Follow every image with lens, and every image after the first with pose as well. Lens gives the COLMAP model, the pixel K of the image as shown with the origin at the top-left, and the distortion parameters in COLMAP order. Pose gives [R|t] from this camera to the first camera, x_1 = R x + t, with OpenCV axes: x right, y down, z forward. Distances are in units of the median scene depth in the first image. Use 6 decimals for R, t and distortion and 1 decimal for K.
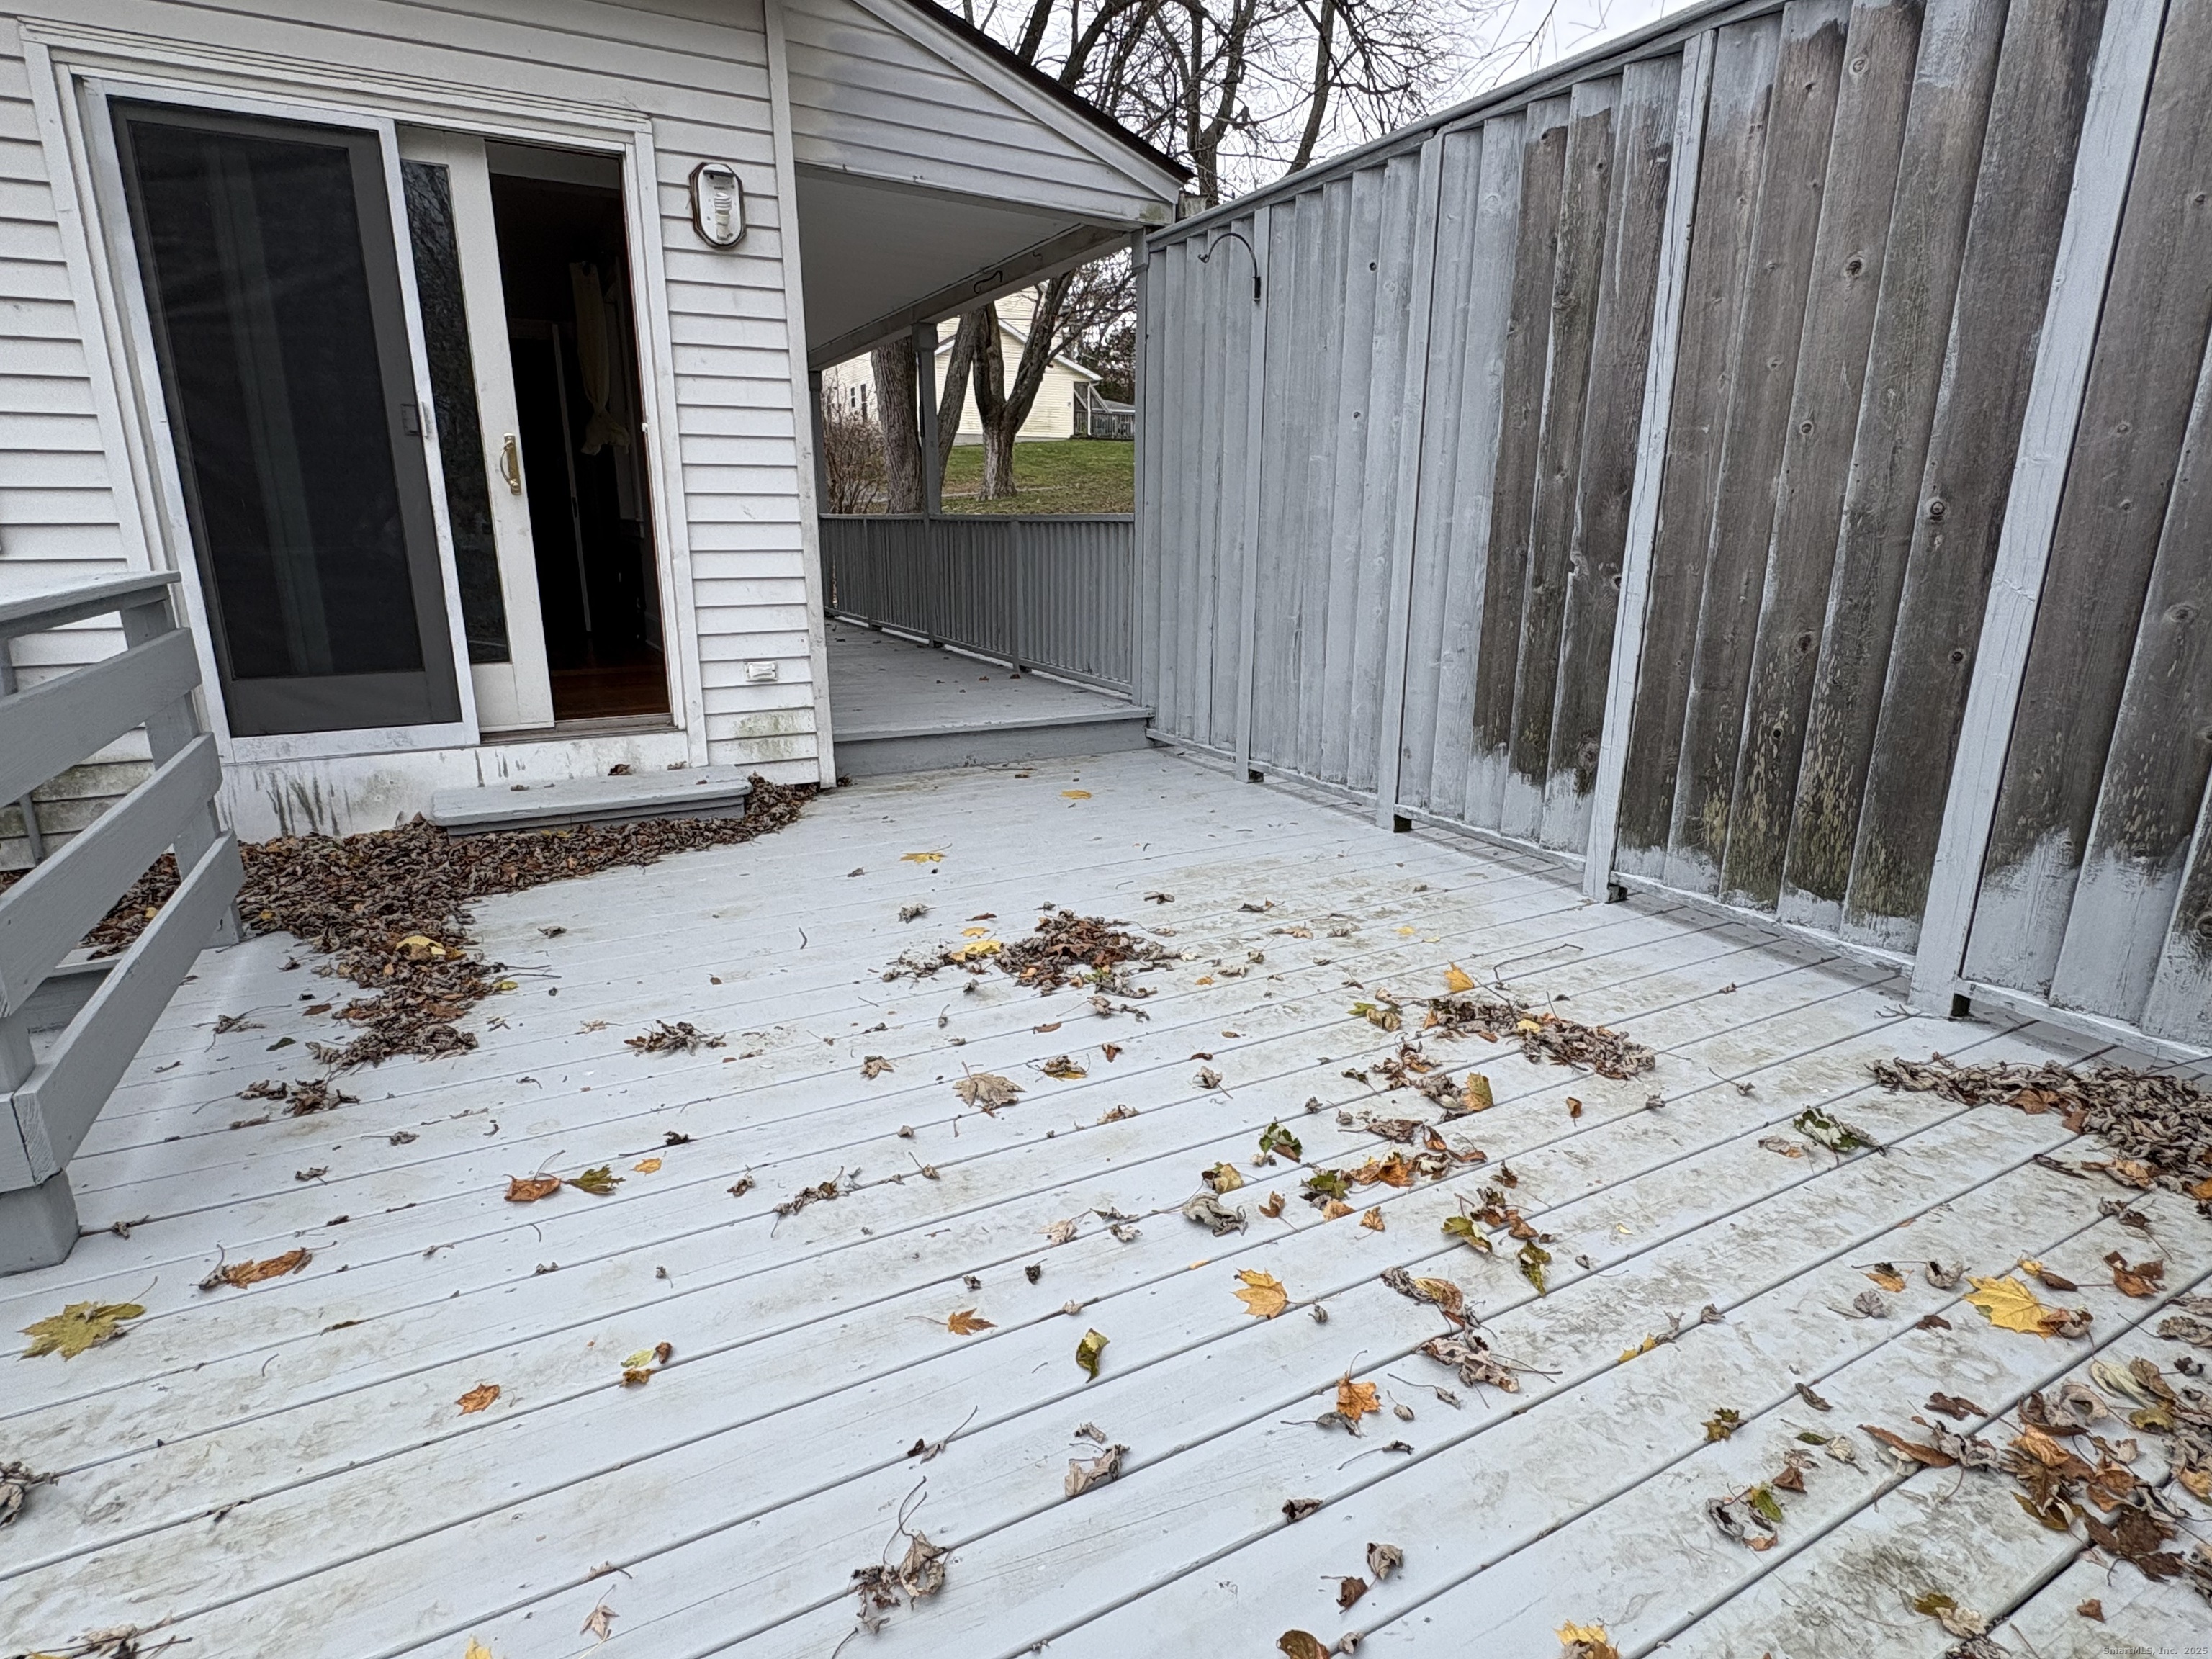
lens RADIAL K [[1143.7, 0, 1103.4], [0, 1143.7, 828.7], [0, 0, 1]] dist [0.002197, 0.000596]
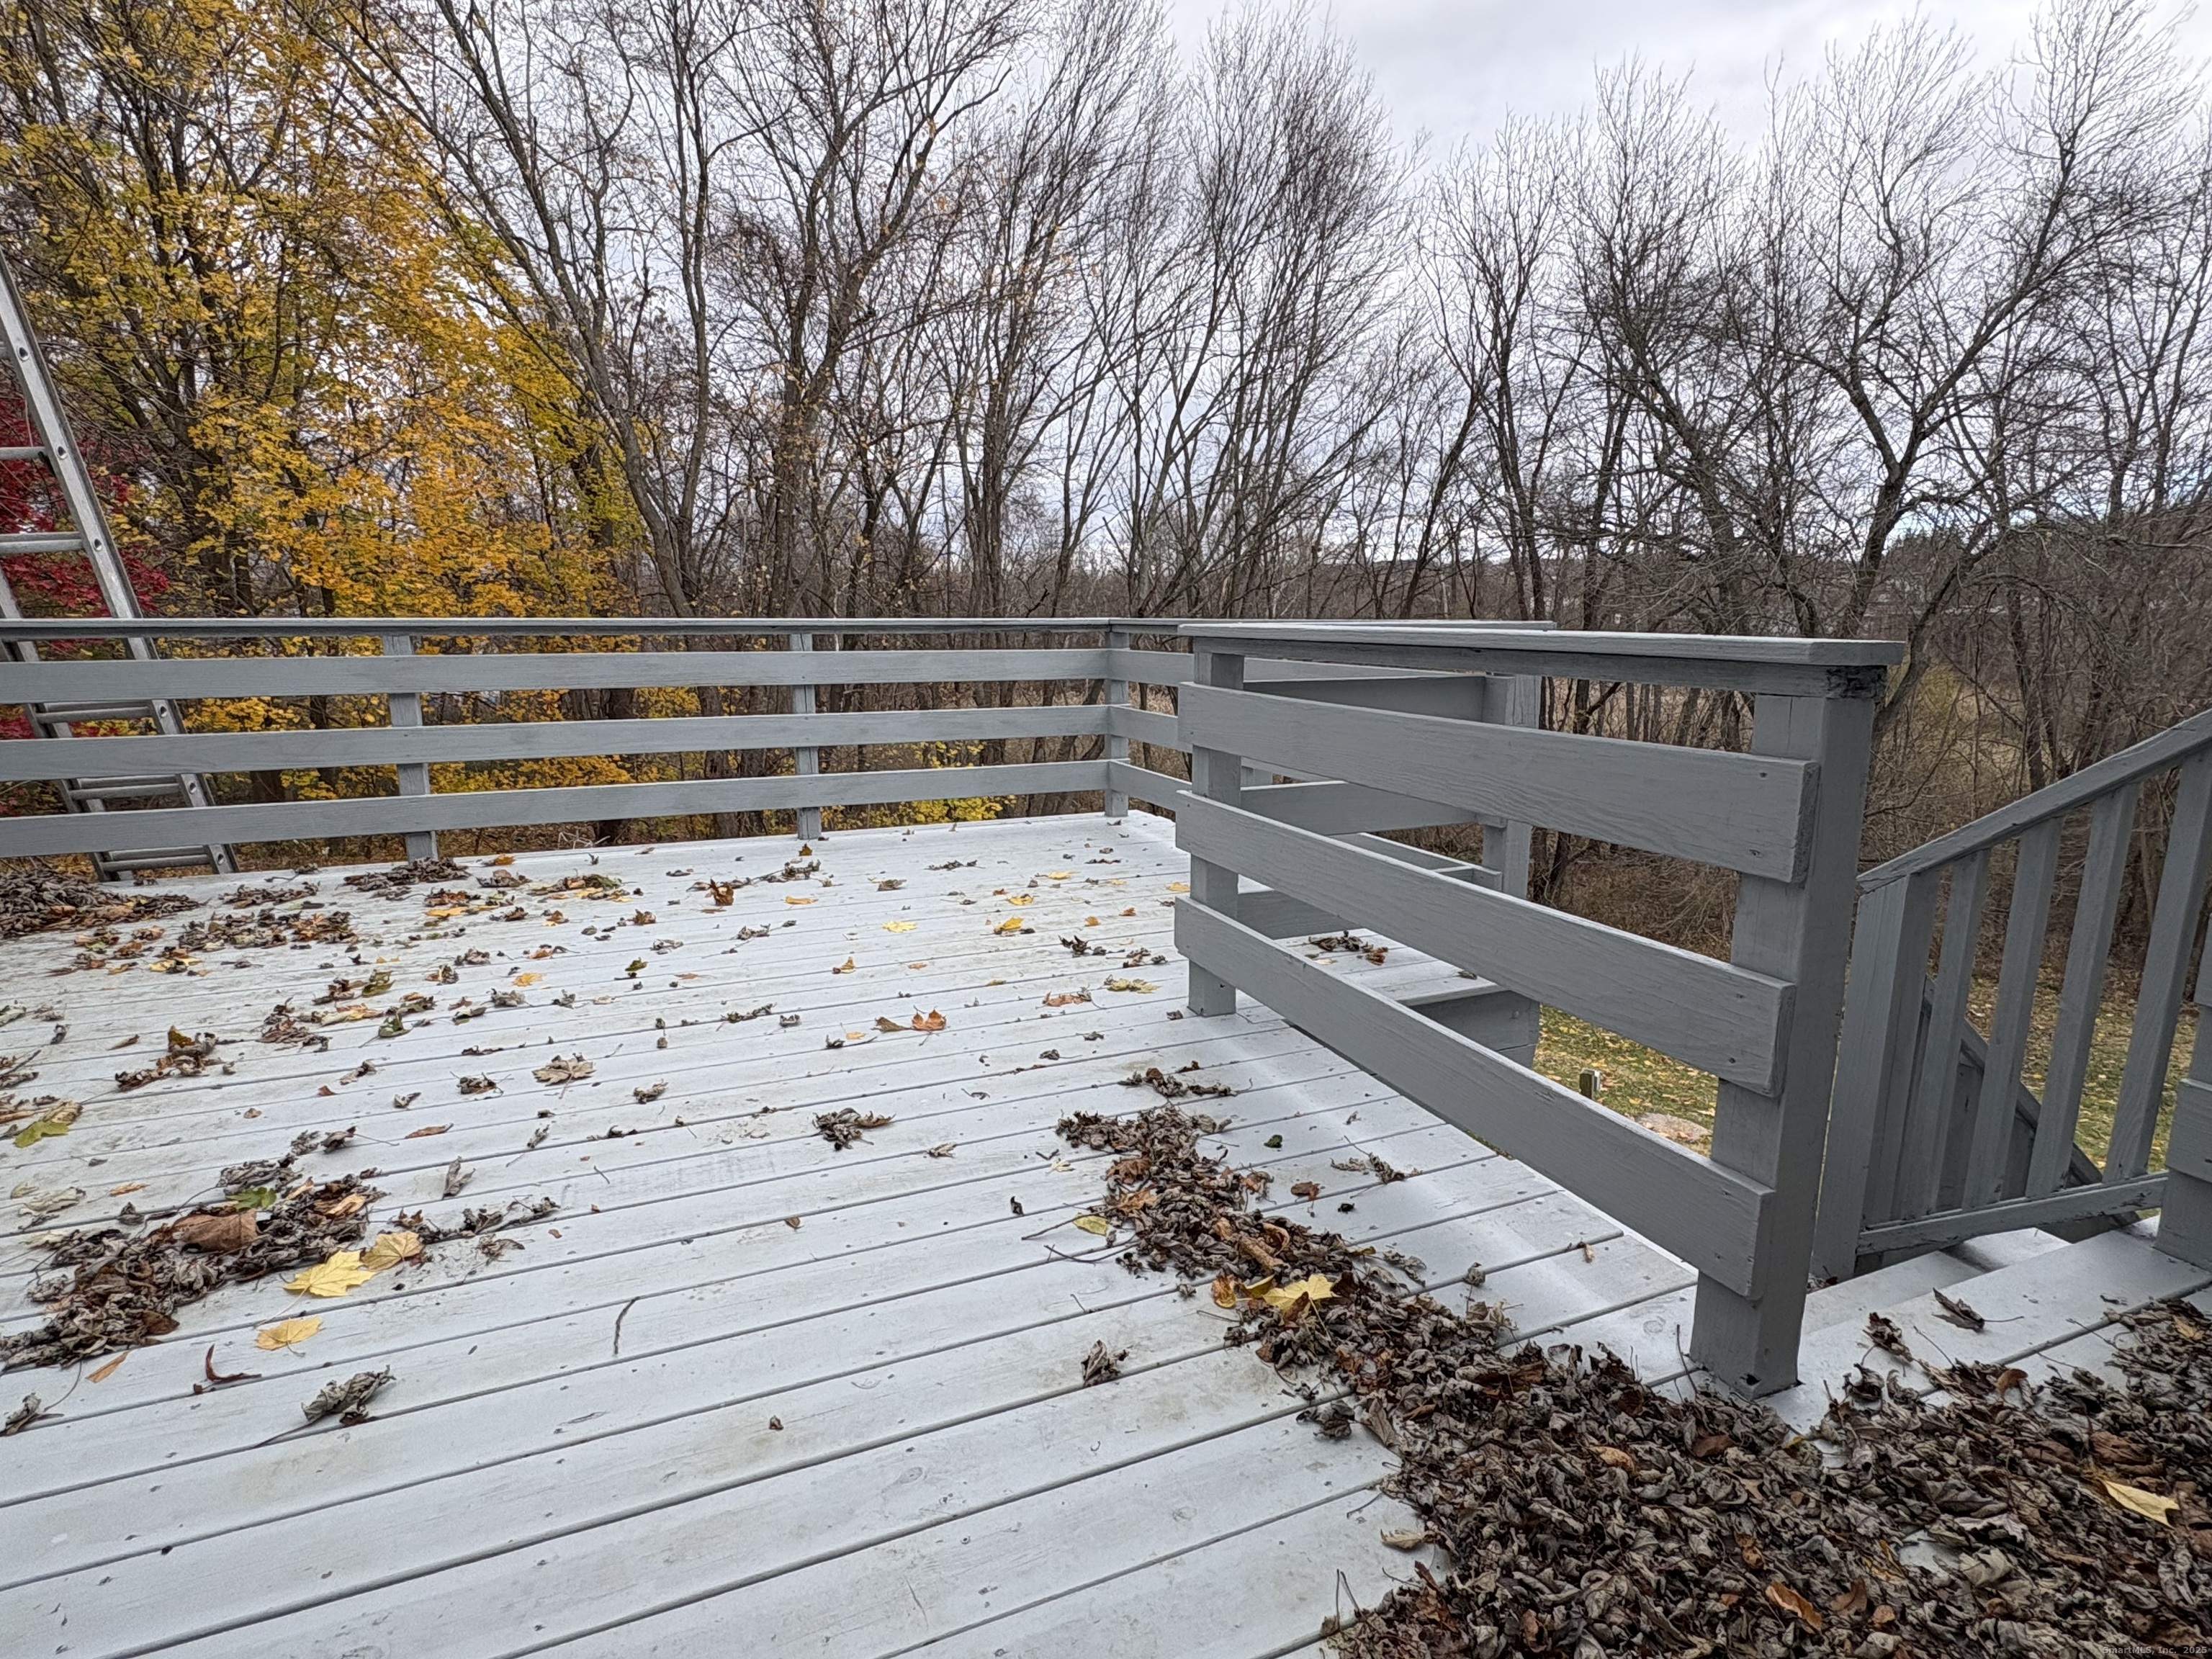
lens RADIAL K [[1143.7, 0, 1104.8], [0, 1143.7, 833.2], [0, 0, 1]] dist [0.002197, 0.000596]
pose [[-0.995543, -0.018318, 0.092512, -0.739534], [0.024659, 0.896269, 0.442825, -0.466717], [-0.091027, 0.443133, -0.891823, 1.889087]]
